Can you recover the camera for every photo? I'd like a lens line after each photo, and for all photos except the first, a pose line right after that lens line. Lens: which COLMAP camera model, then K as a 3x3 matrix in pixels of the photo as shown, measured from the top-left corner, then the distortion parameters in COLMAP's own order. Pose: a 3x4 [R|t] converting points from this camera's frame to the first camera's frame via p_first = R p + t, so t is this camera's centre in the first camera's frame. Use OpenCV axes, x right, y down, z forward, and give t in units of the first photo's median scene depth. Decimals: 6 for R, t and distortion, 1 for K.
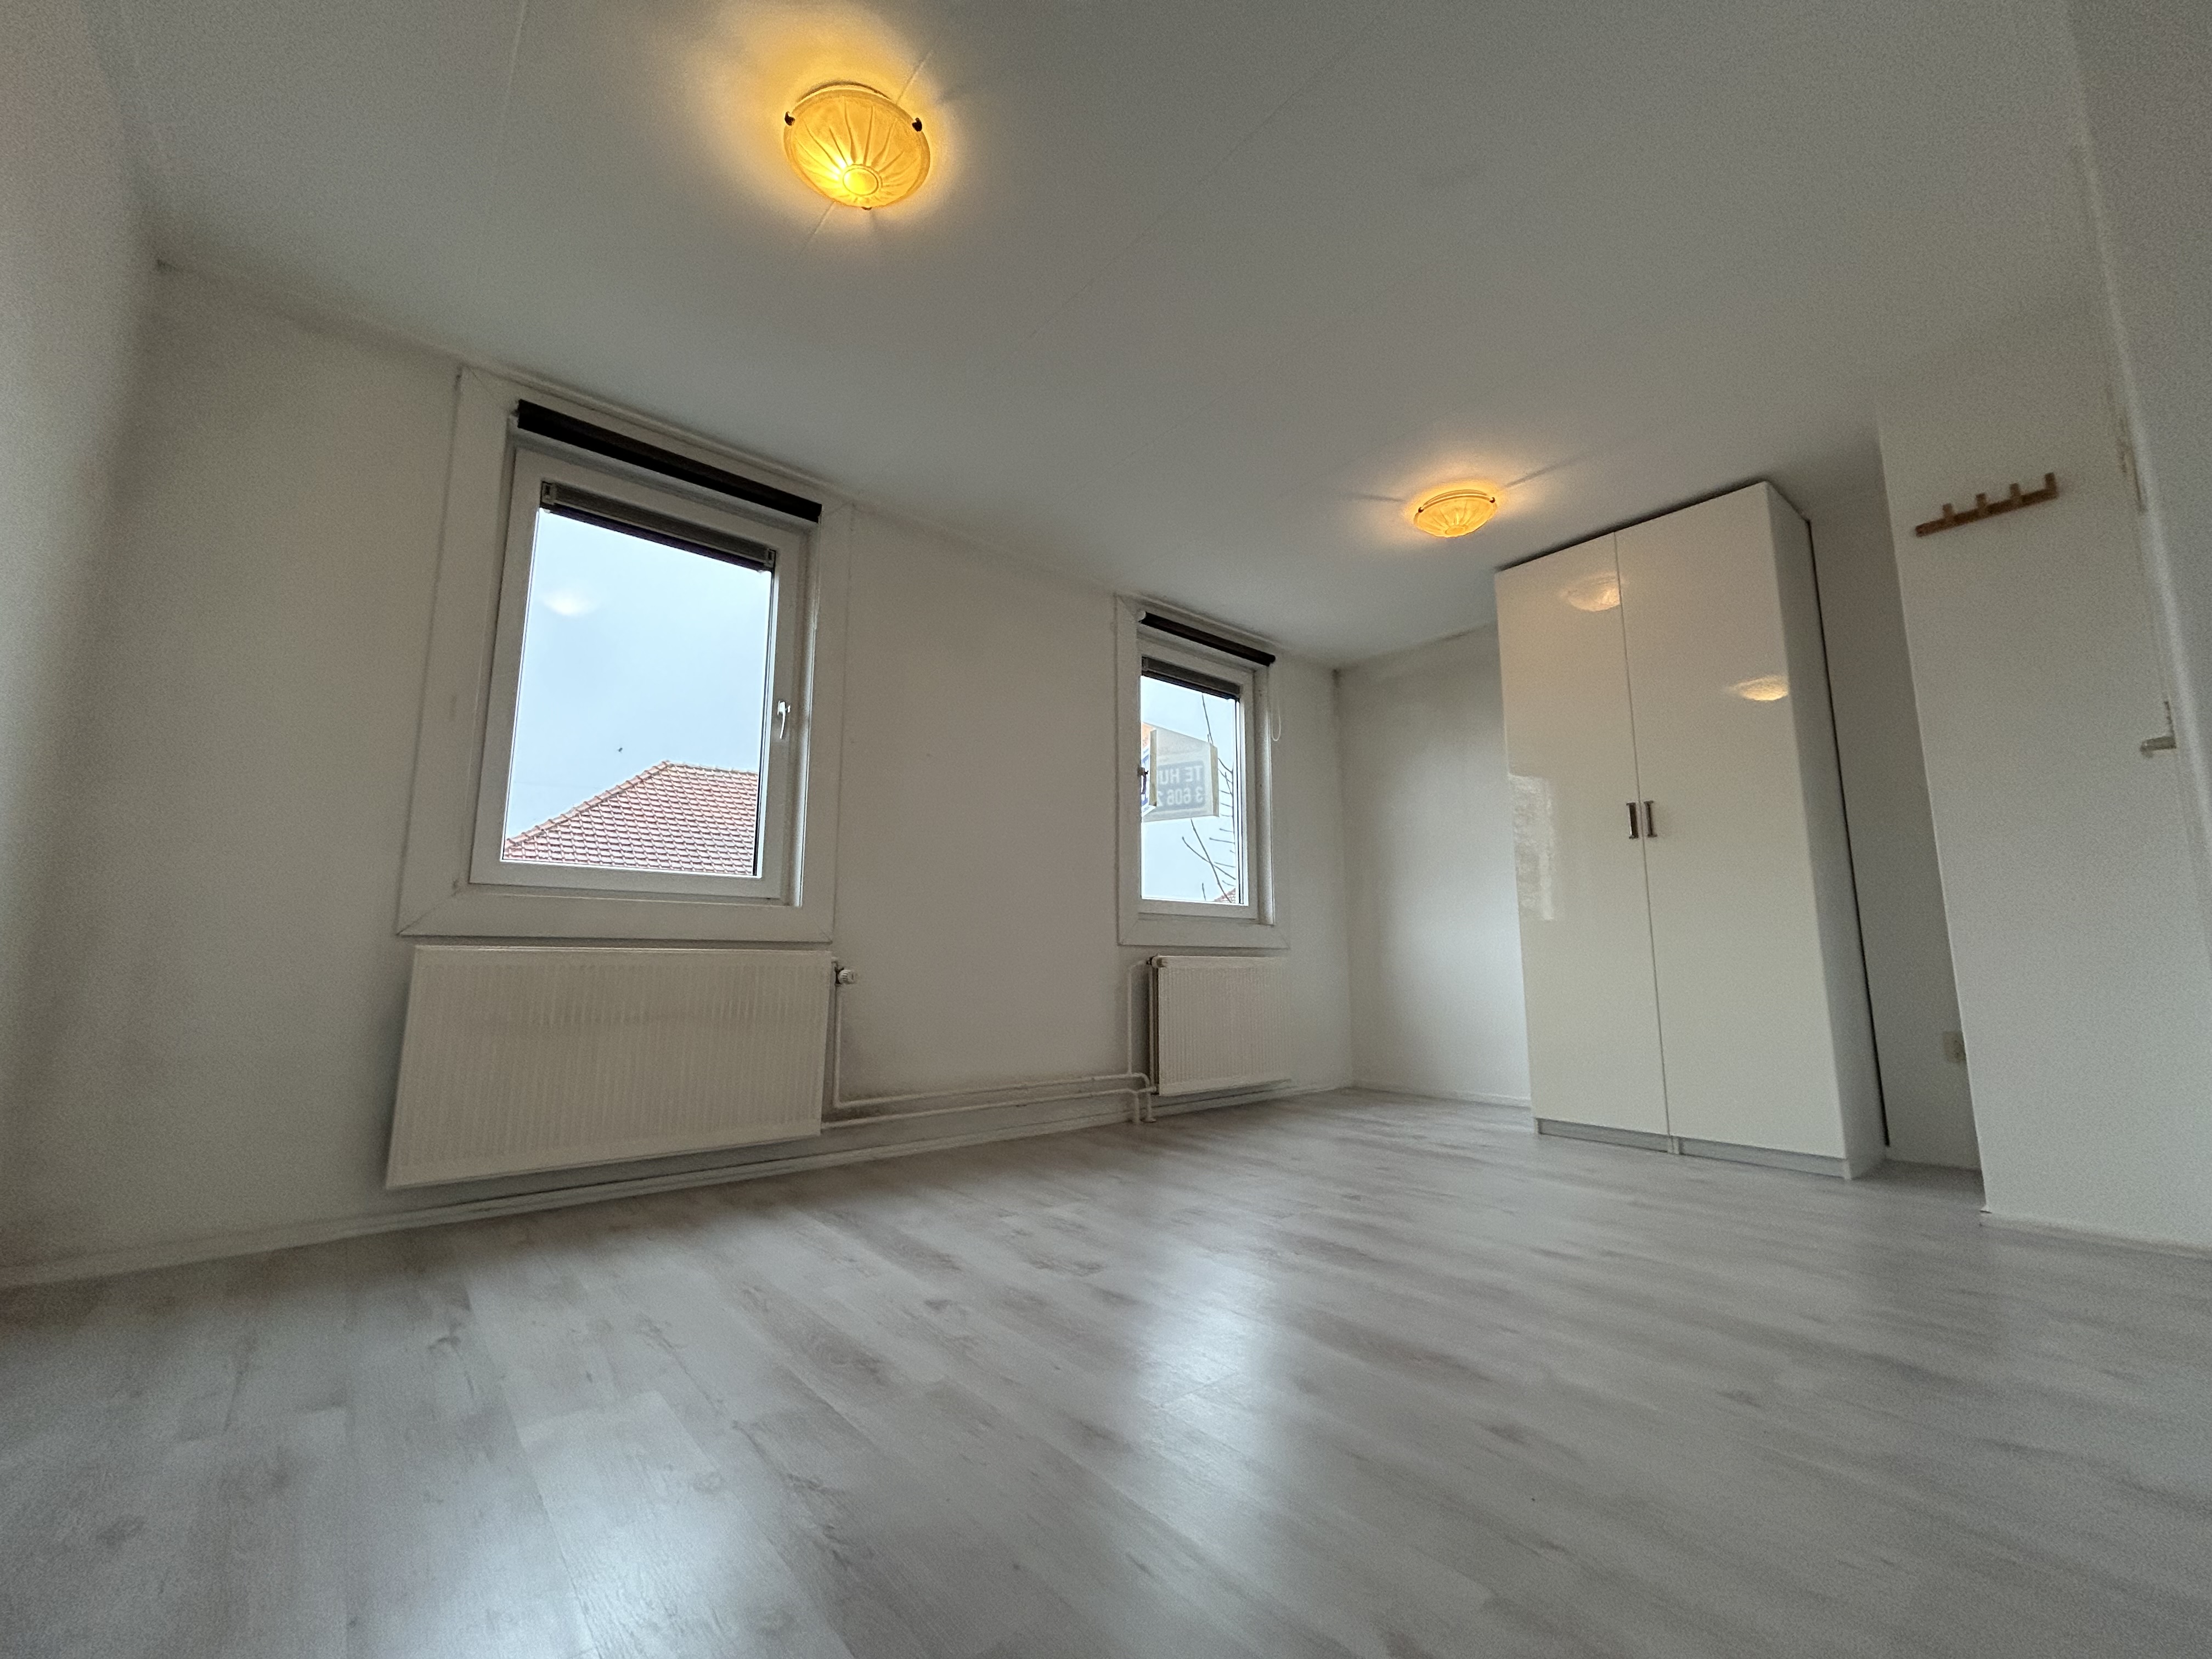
lens RADIAL K [[892.4, 0, 1102.3], [0, 892.4, 826.5], [0, 0, 1]] dist [0.001334, 0.000435]
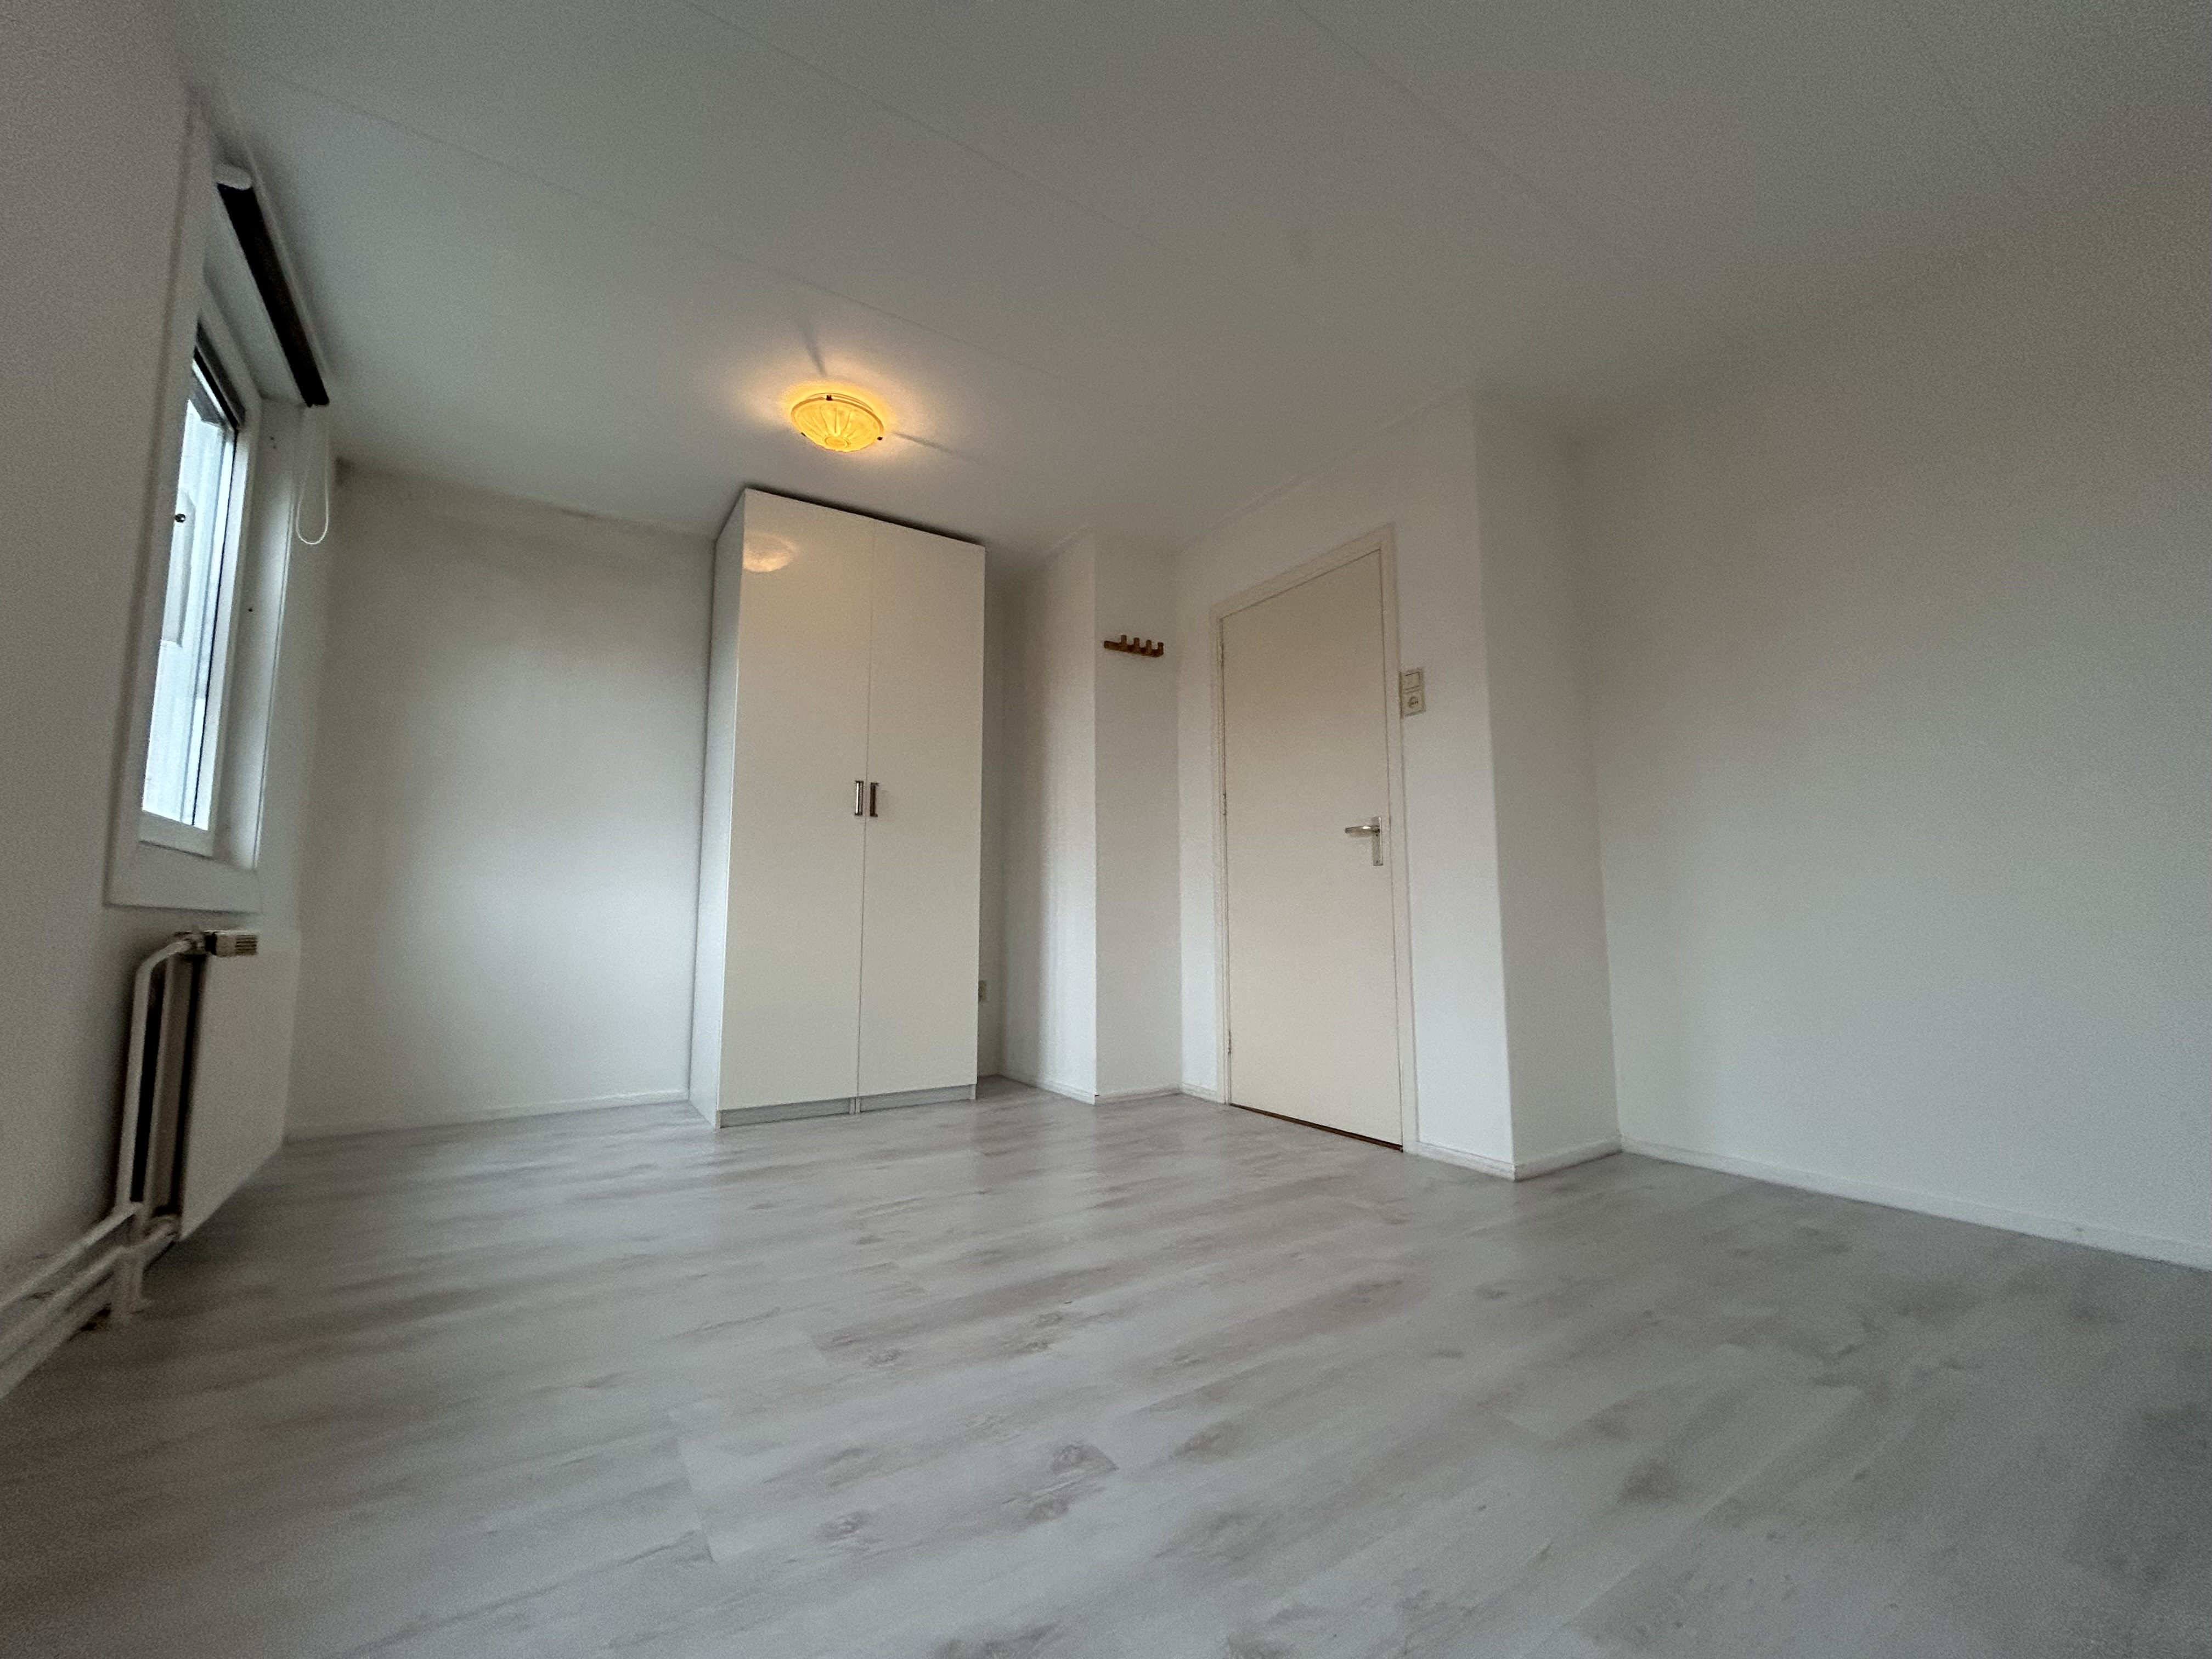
lens RADIAL K [[892.4, 0, 1102.3], [0, 892.4, 826.5], [0, 0, 1]] dist [0.001334, 0.000435]
pose [[0.120856, 0.110087, 0.986547, -0.516610], [-0.148213, 0.984693, -0.091723, 0.104791], [-0.981543, -0.135134, 0.135323, 0.766705]]
